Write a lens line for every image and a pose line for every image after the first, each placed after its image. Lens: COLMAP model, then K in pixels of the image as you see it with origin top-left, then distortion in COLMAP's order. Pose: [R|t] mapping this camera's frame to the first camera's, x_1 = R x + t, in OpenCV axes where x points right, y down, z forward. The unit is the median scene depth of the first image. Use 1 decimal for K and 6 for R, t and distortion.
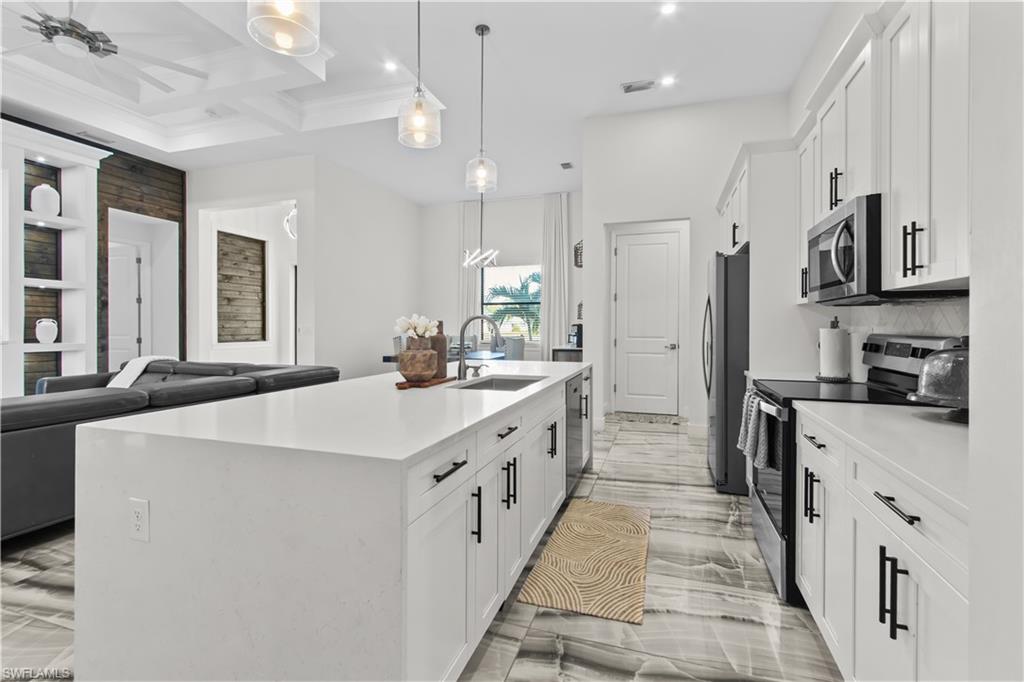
lens RADIAL K [[469.5, 0, 505.3], [0, 469.5, 328.0], [0, 0, 1]] dist [0.001433, 0.000194]
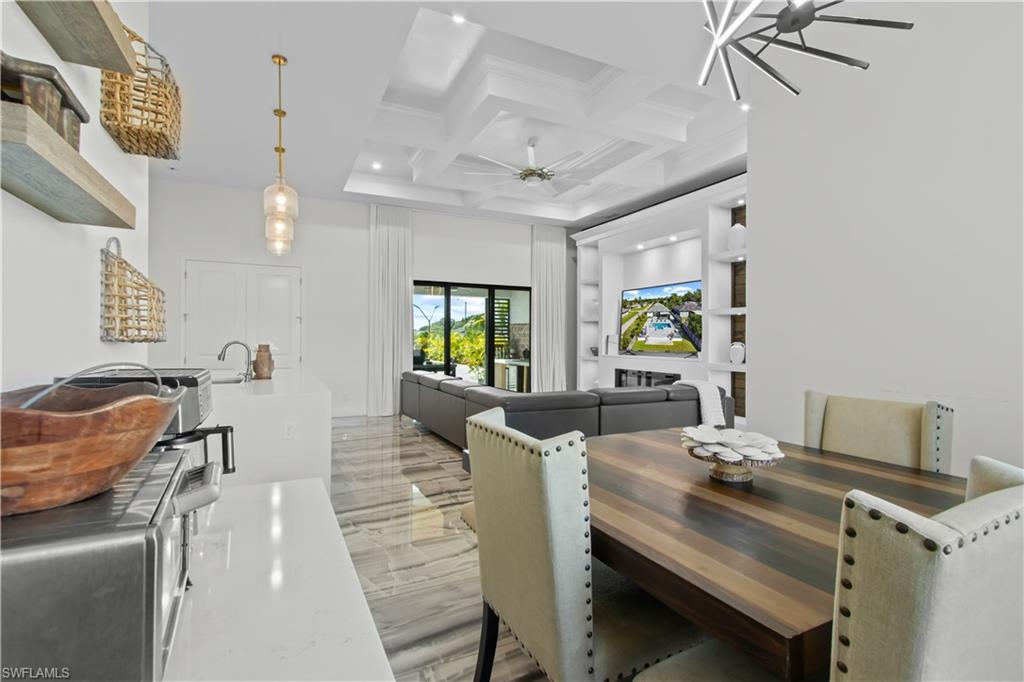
lens RADIAL K [[479.2, 0, 512.0], [0, 479.2, 341.0], [0, 0, 1]] dist [0.000002, 0.000074]
pose [[-0.709761, -0.002236, -0.704439, 0.323534], [-0.010957, 0.999909, 0.007866, -0.036438], [0.704357, 0.013301, -0.709721, 2.078464]]
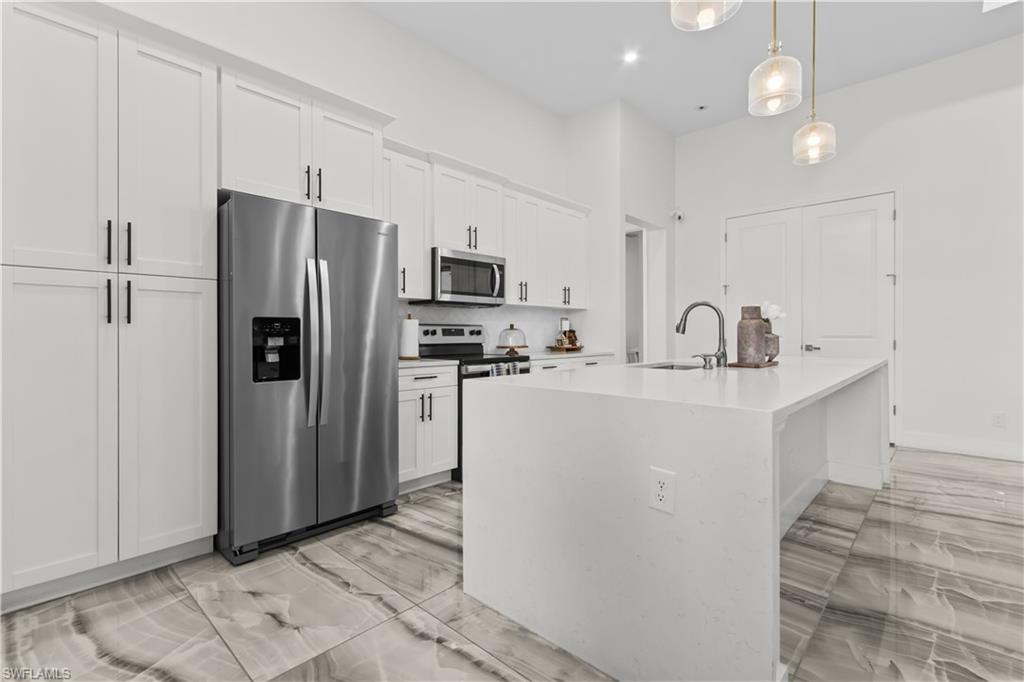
lens RADIAL K [[465.8, 0, 505.5], [0, 465.8, 336.7], [0, 0, 1]] dist [0.001541, 0.001018]
pose [[-0.910701, -0.001834, 0.413061, -0.058339], [0.005148, 0.999862, 0.015789, 0.022489], [-0.413033, 0.016505, -0.910566, 1.501937]]
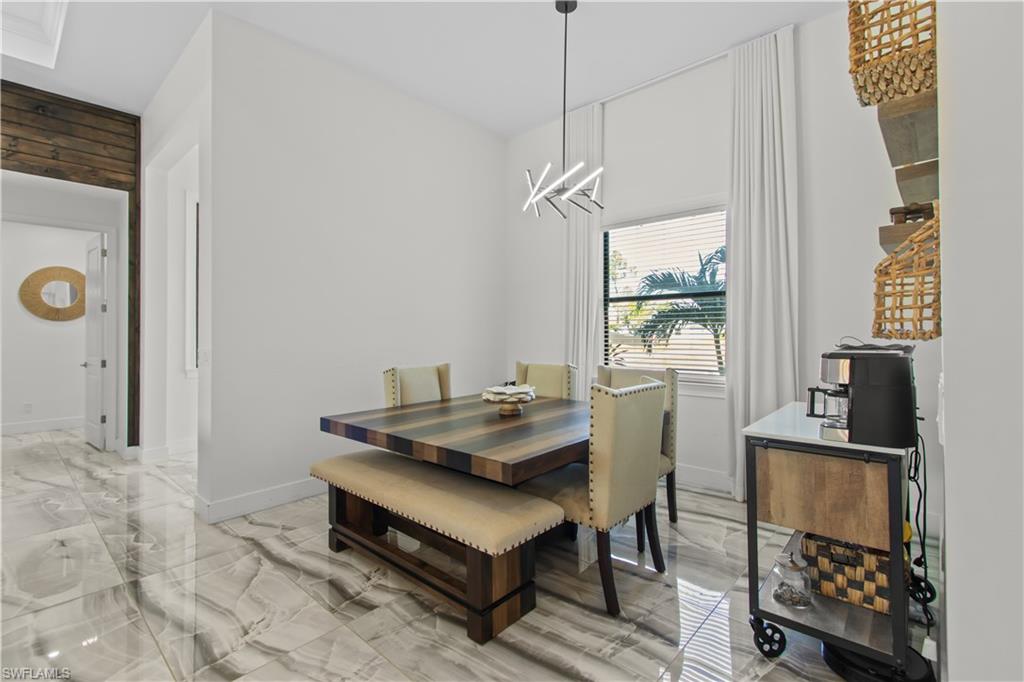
lens RADIAL K [[465.8, 0, 505.5], [0, 465.8, 336.7], [0, 0, 1]] dist [0.001541, 0.001018]
pose [[0.916672, -0.001730, -0.399638, 0.137946], [0.003918, 0.999981, 0.004658, -0.032587], [0.399622, -0.005836, 0.916661, 1.170698]]
